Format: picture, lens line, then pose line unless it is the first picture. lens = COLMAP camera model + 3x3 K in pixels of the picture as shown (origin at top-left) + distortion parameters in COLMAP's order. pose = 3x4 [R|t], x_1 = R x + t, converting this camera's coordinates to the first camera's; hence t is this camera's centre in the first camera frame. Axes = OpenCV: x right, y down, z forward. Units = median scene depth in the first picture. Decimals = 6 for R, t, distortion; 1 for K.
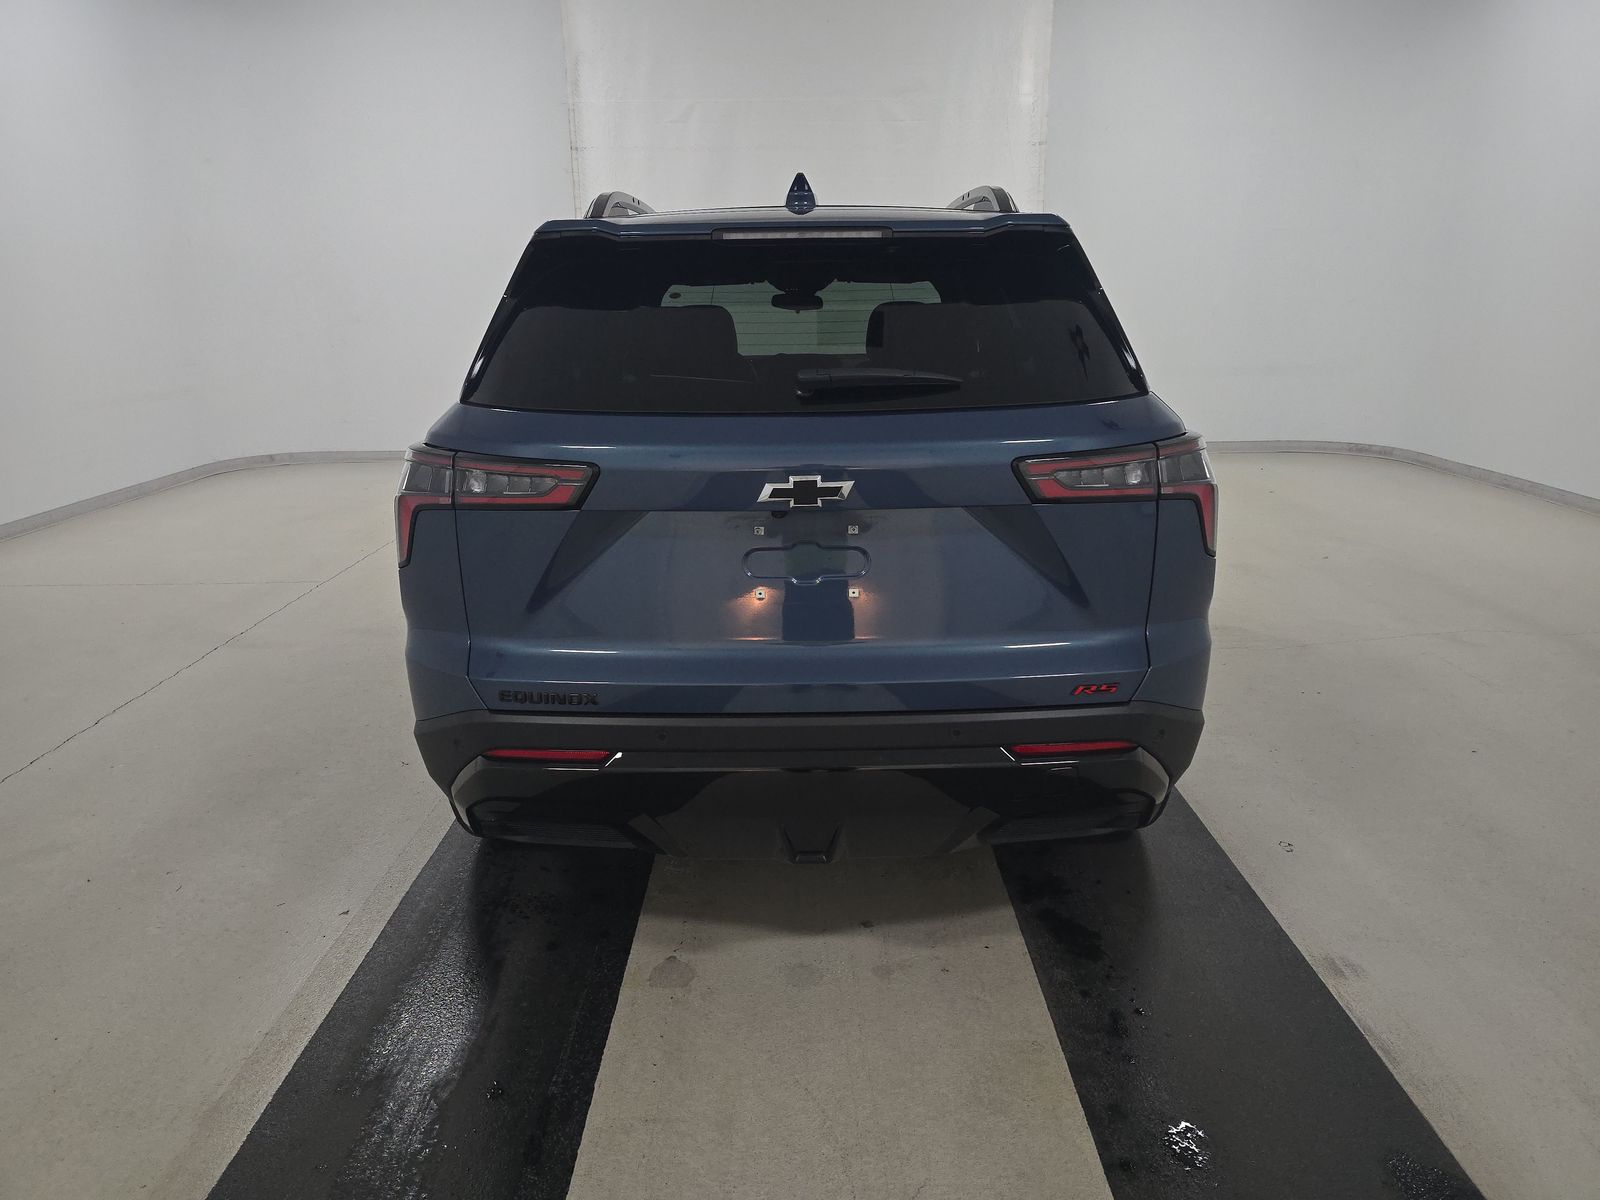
lens RADIAL K [[1088.3, 0, 799.8], [0, 1088.3, 603.3], [0, 0, 1]] dist [-0.011702, -0.003289]
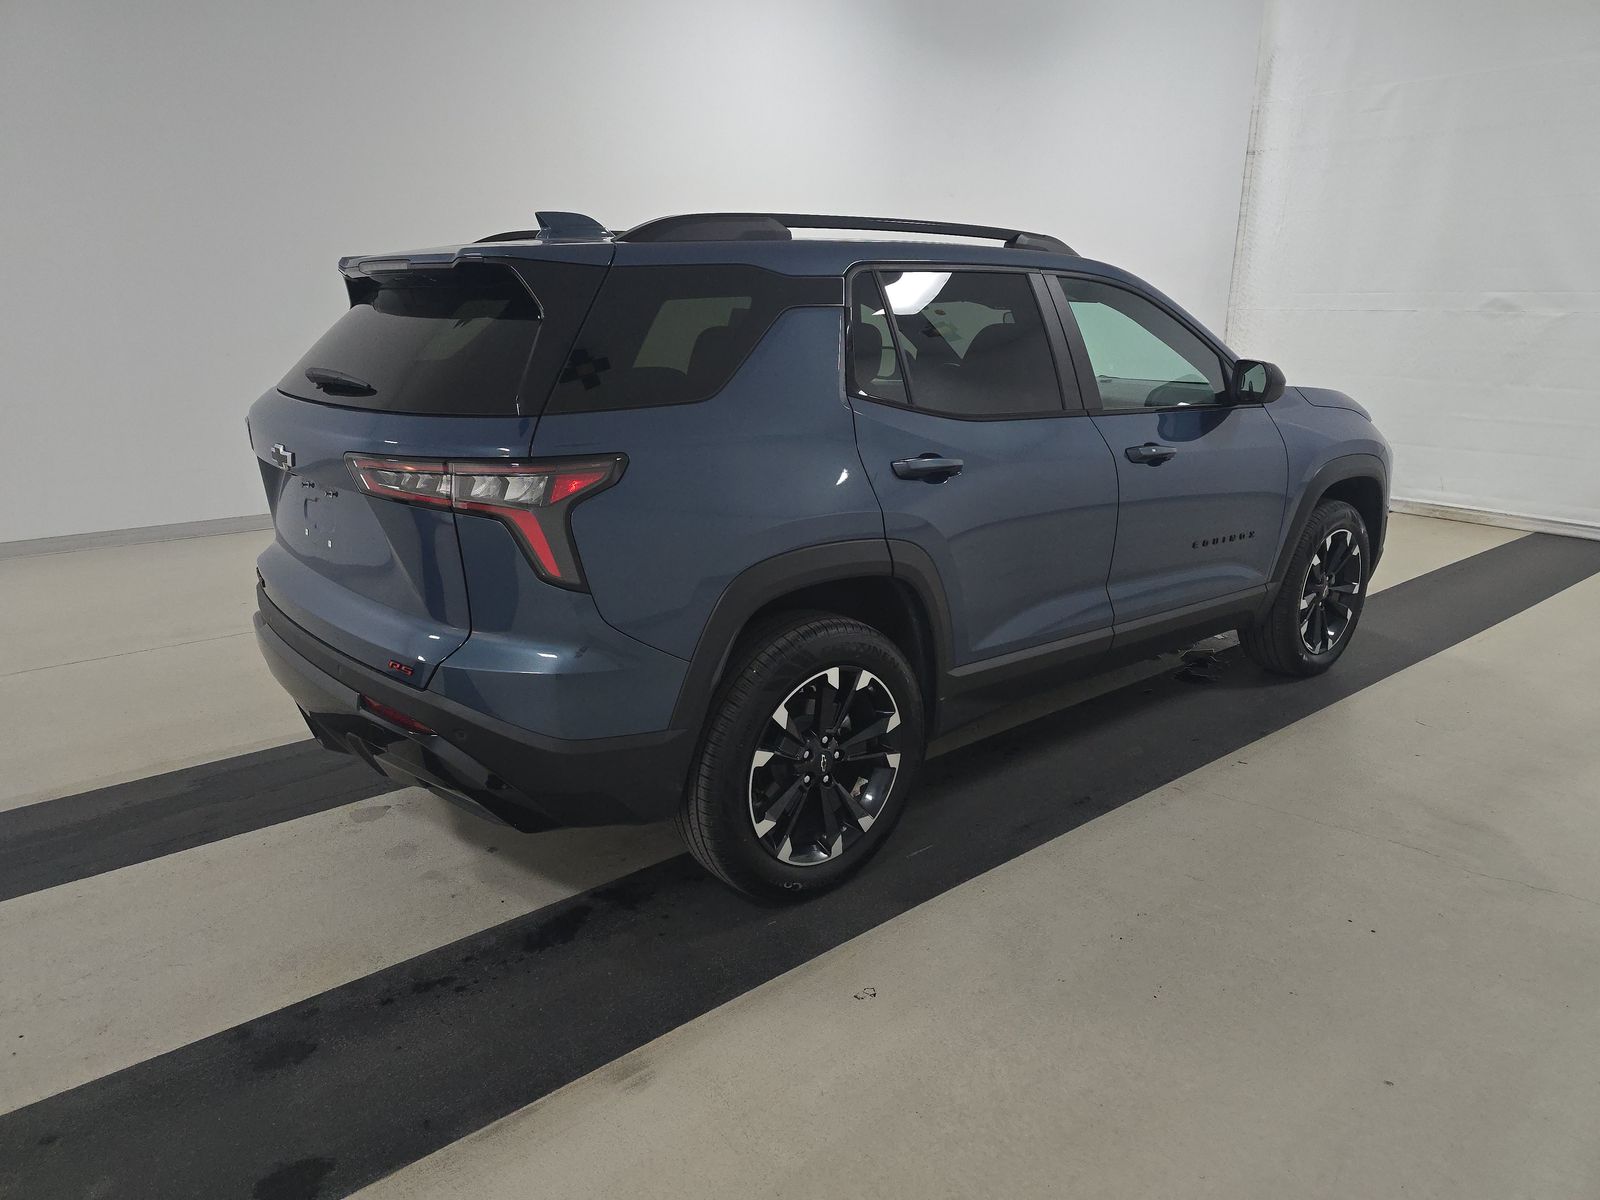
lens RADIAL K [[1088.3, 0, 803.2], [0, 1088.3, 594.4], [0, 0, 1]] dist [-0.011702, -0.003289]
pose [[0.639304, 0.204572, -0.741243, 0.324319], [-0.215090, 0.973057, 0.083039, -0.042002], [0.738259, 0.106347, 0.666081, 0.131556]]
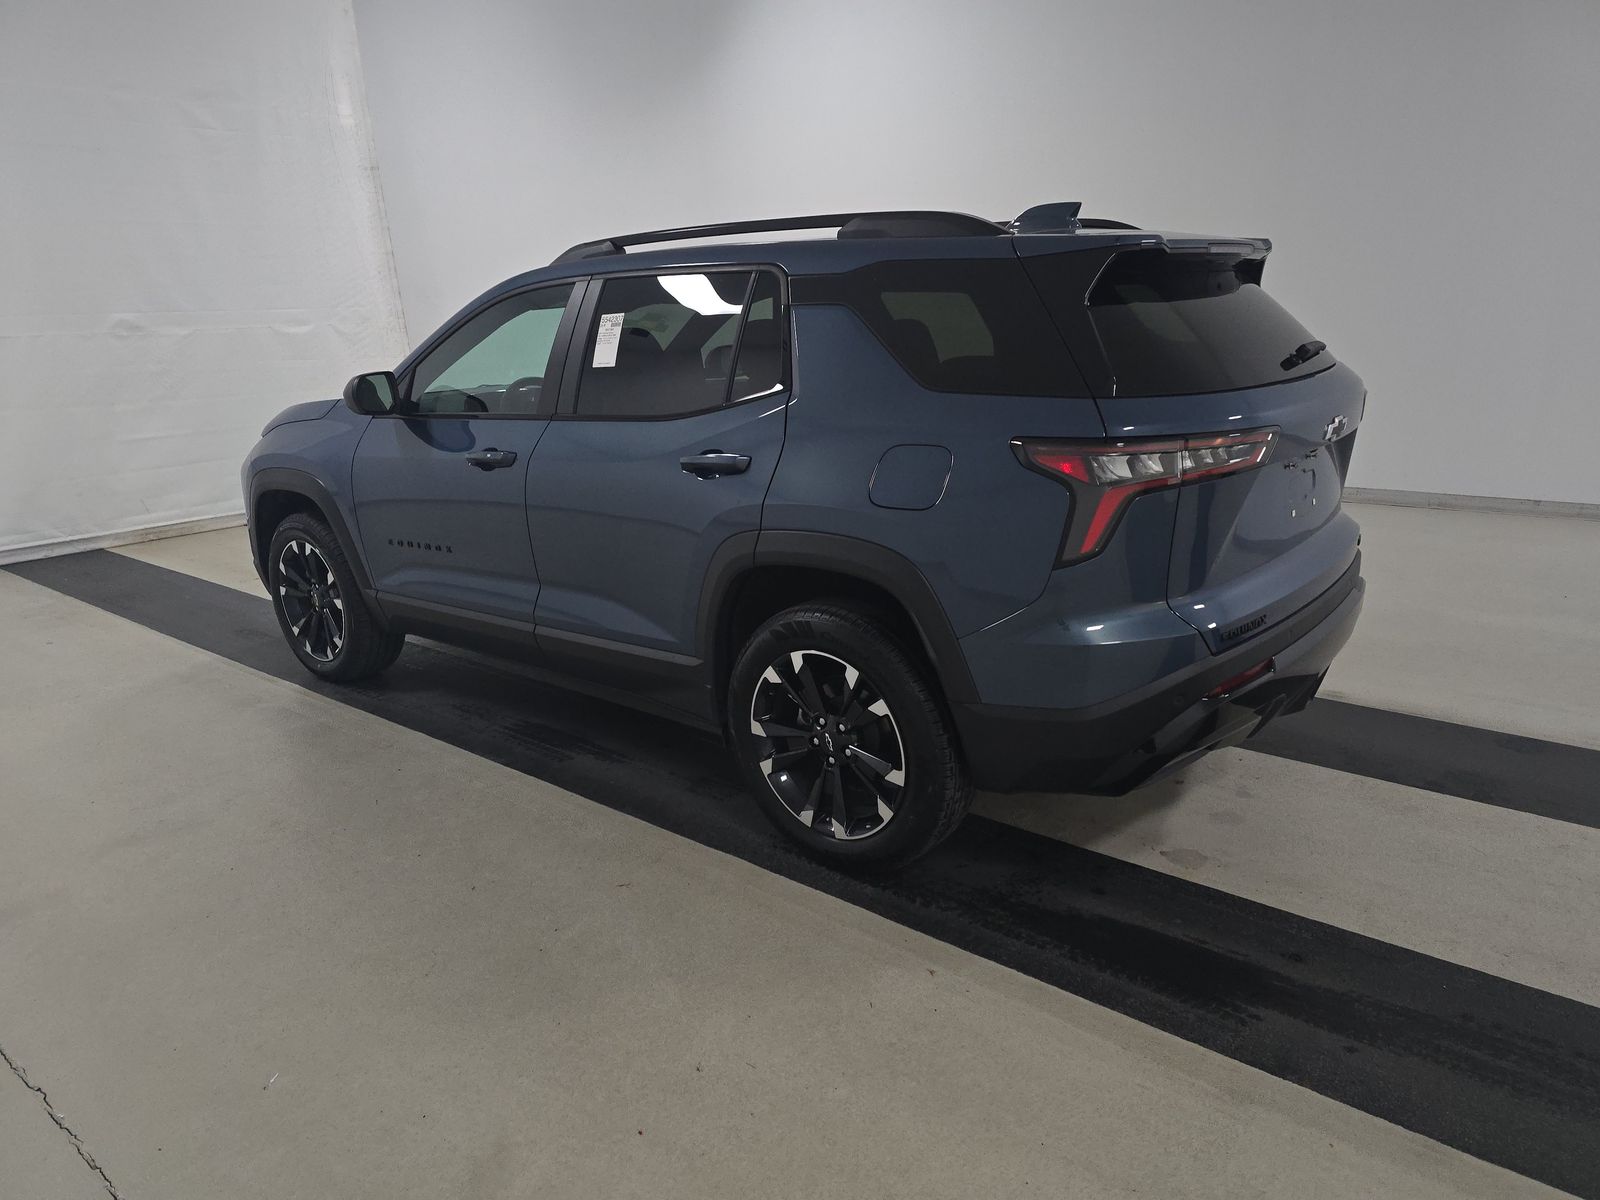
lens RADIAL K [[1088.3, 0, 802.0], [0, 1088.3, 598.1], [0, 0, 1]] dist [-0.011702, -0.003289]
pose [[0.627715, -0.210636, 0.749404, -0.342392], [0.237088, 0.968690, 0.073682, -0.035381], [-0.741460, 0.131423, 0.658000, 0.136046]]
